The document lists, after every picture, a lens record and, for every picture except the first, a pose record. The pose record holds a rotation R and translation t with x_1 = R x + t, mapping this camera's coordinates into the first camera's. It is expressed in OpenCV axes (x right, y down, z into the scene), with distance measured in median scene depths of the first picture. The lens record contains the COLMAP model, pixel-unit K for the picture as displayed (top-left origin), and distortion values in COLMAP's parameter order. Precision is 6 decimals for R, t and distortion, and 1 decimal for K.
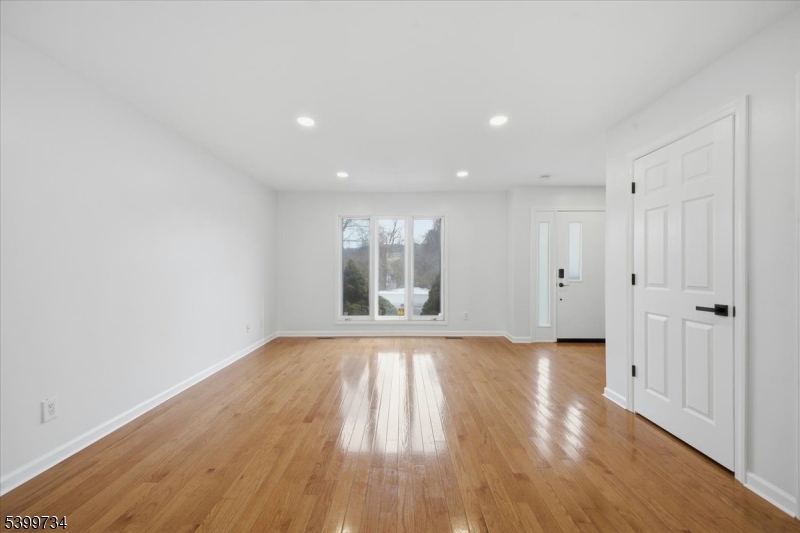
lens RADIAL K [[321.3, 0, 405.0], [0, 321.3, 264.4], [0, 0, 1]] dist [0.008758, -0.001516]
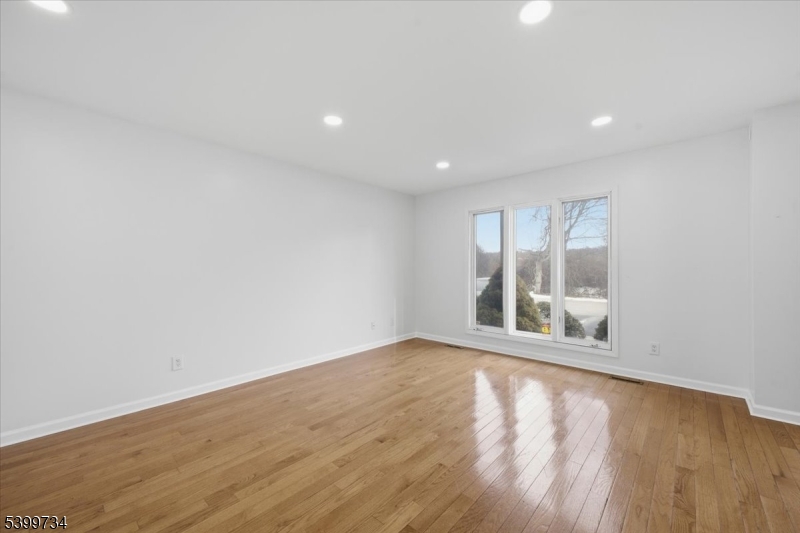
lens RADIAL K [[321.3, 0, 400.5], [0, 321.3, 267.9], [0, 0, 1]] dist [0.008758, -0.001516]
pose [[0.741286, 0.000005, -0.671189, 0.253845], [0.002419, 0.999993, 0.002680, -0.000091], [0.671185, -0.003610, 0.741281, 0.211455]]
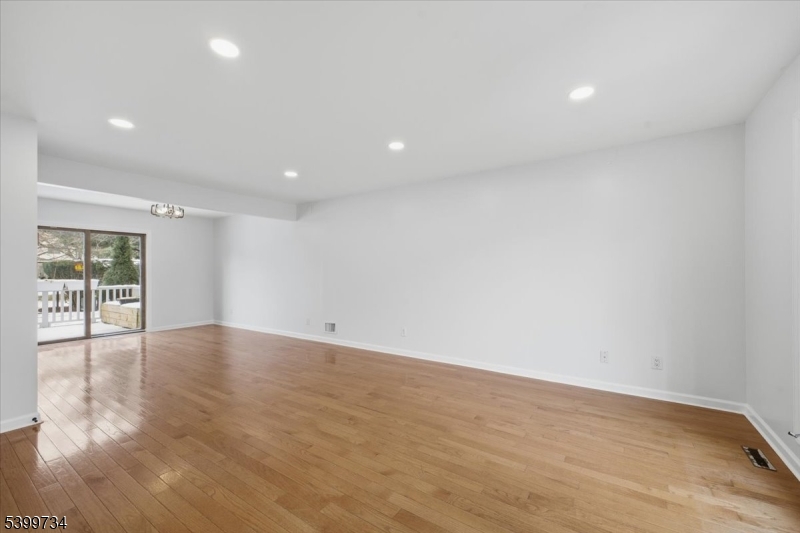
lens RADIAL K [[321.3, 0, 402.5], [0, 321.3, 269.0], [0, 0, 1]] dist [0.008758, -0.001516]
pose [[-0.559659, -0.006566, -0.828697, 0.322355], [0.003137, 0.999945, -0.010041, 0.000138], [0.828717, -0.008219, -0.559607, 0.845098]]
